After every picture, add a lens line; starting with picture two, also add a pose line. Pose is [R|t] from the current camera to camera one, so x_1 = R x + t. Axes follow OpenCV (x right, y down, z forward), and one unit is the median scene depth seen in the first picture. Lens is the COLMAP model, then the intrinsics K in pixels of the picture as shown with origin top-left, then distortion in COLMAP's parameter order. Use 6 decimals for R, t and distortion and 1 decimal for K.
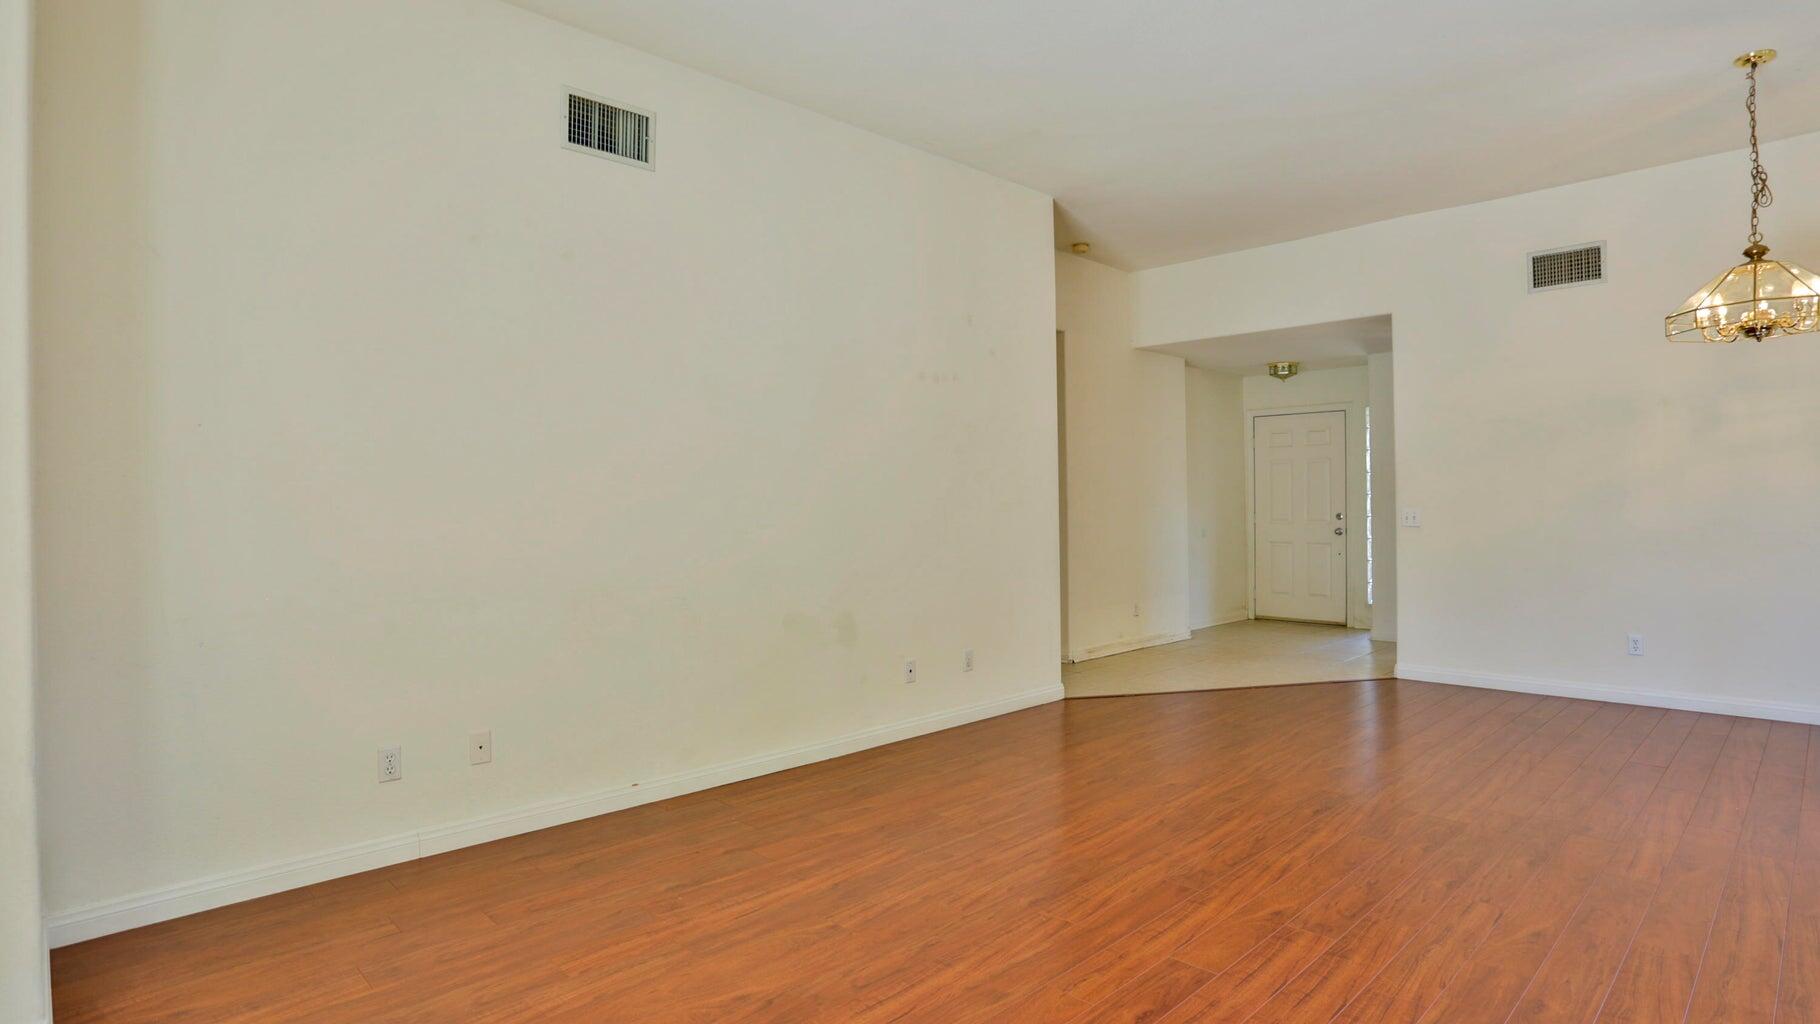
lens RADIAL K [[933.2, 0, 914.1], [0, 933.2, 503.1], [0, 0, 1]] dist [-0.077752, 0.032618]
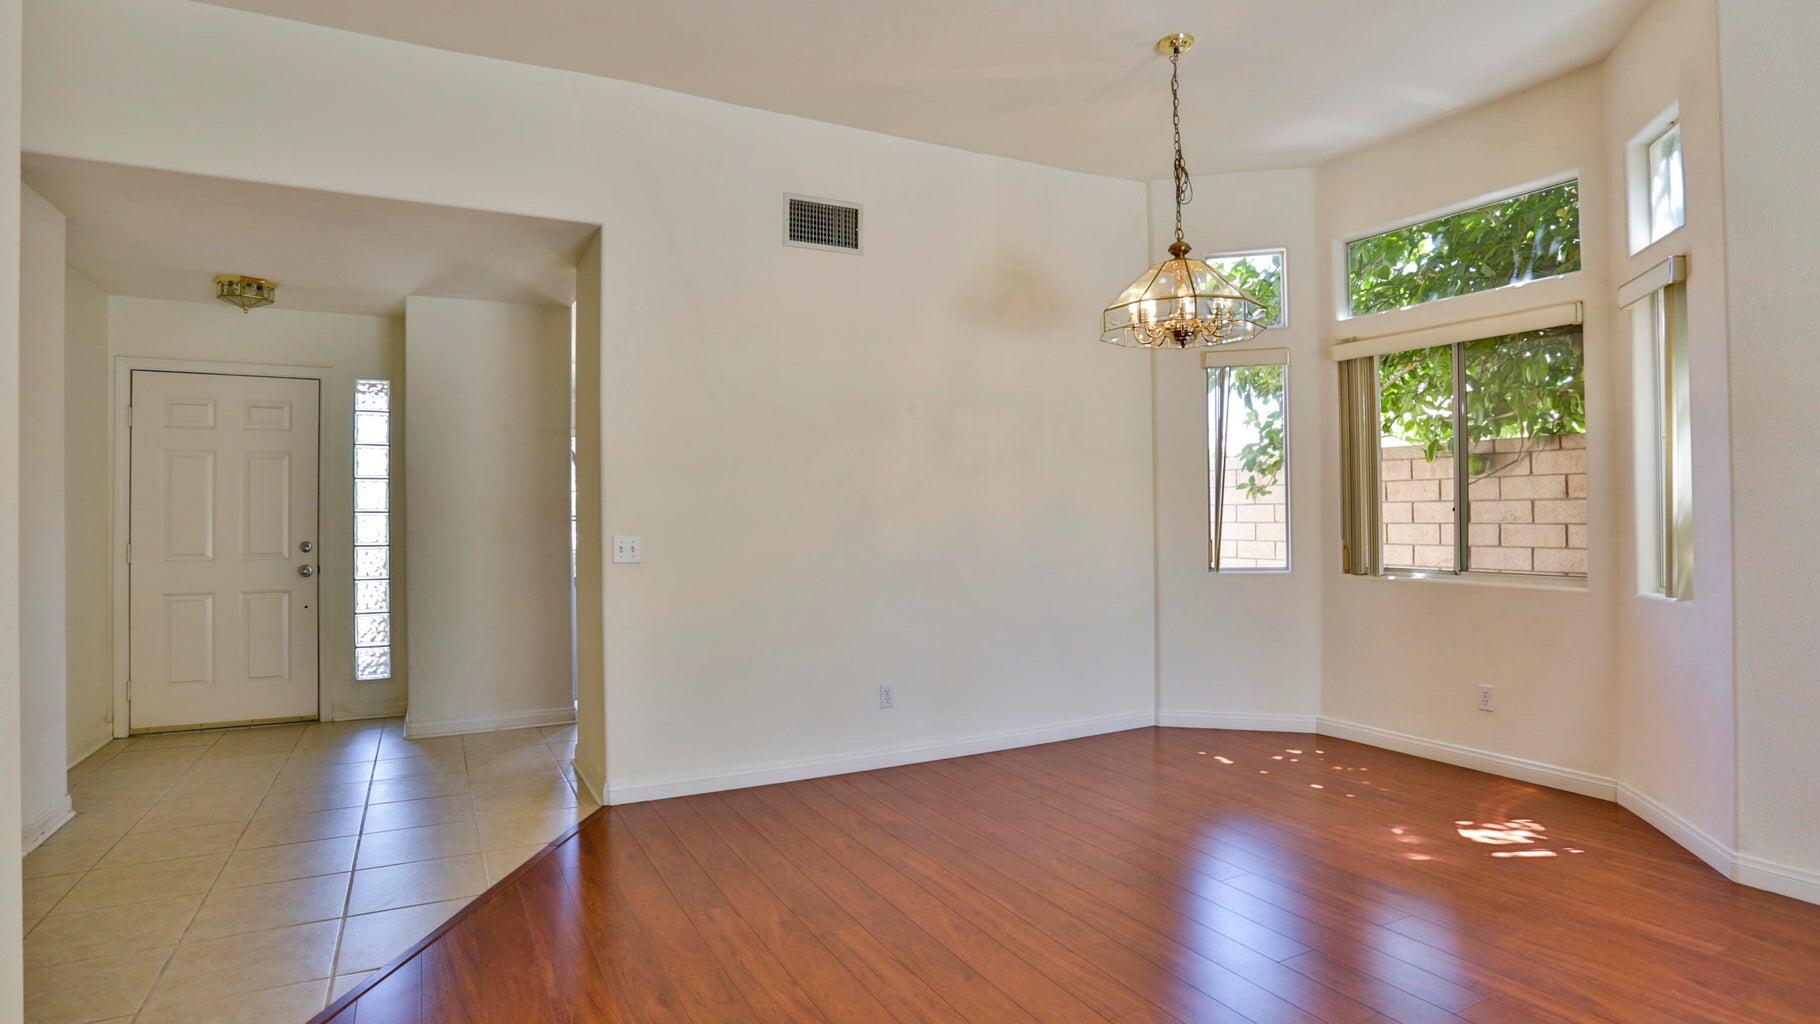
lens RADIAL K [[933.2, 0, 914.1], [0, 933.2, 503.1], [0, 0, 1]] dist [-0.077752, 0.032618]
pose [[0.283838, 0.020449, 0.958654, -0.023688], [0.002554, 0.999753, -0.022082, -0.001580], [-0.958869, 0.008716, 0.283715, 0.727697]]
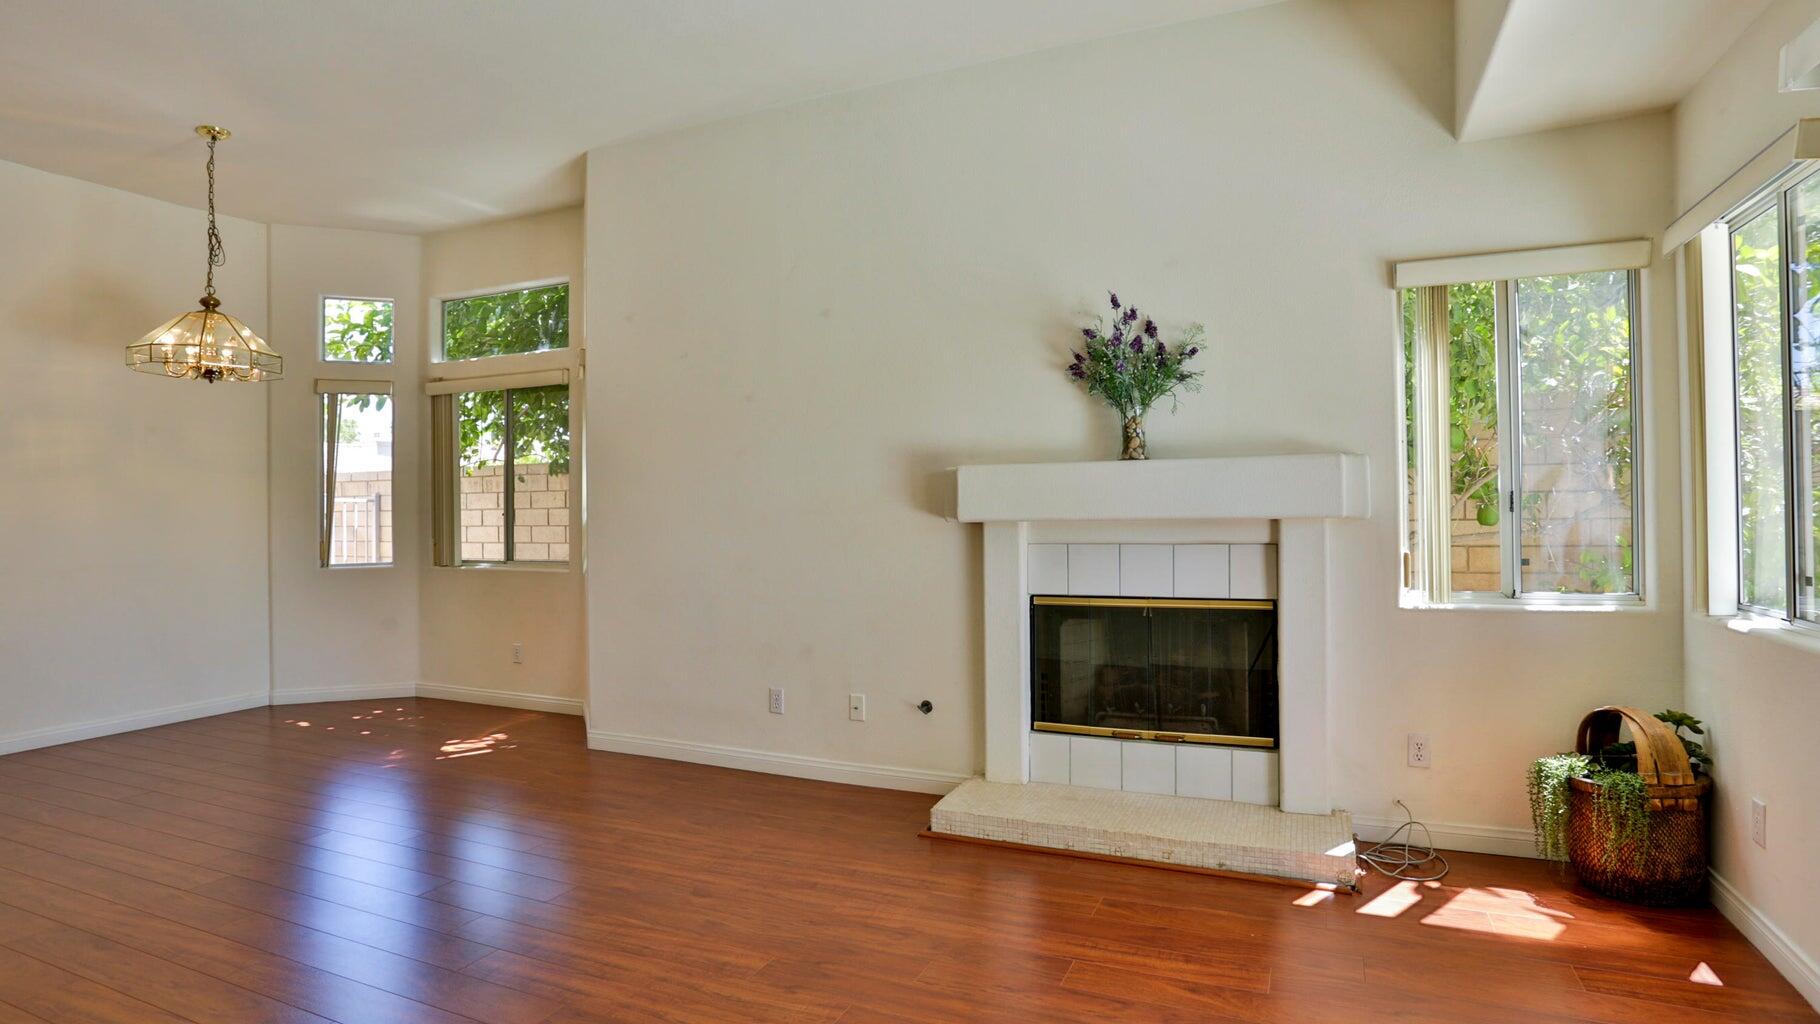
lens RADIAL K [[933.2, 0, 914.1], [0, 933.2, 503.1], [0, 0, 1]] dist [-0.077752, 0.032618]
pose [[-0.354334, 0.024949, 0.934786, -0.304113], [0.011177, 0.999686, -0.022444, 0.003233], [-0.935052, 0.002496, -0.354501, 0.419890]]
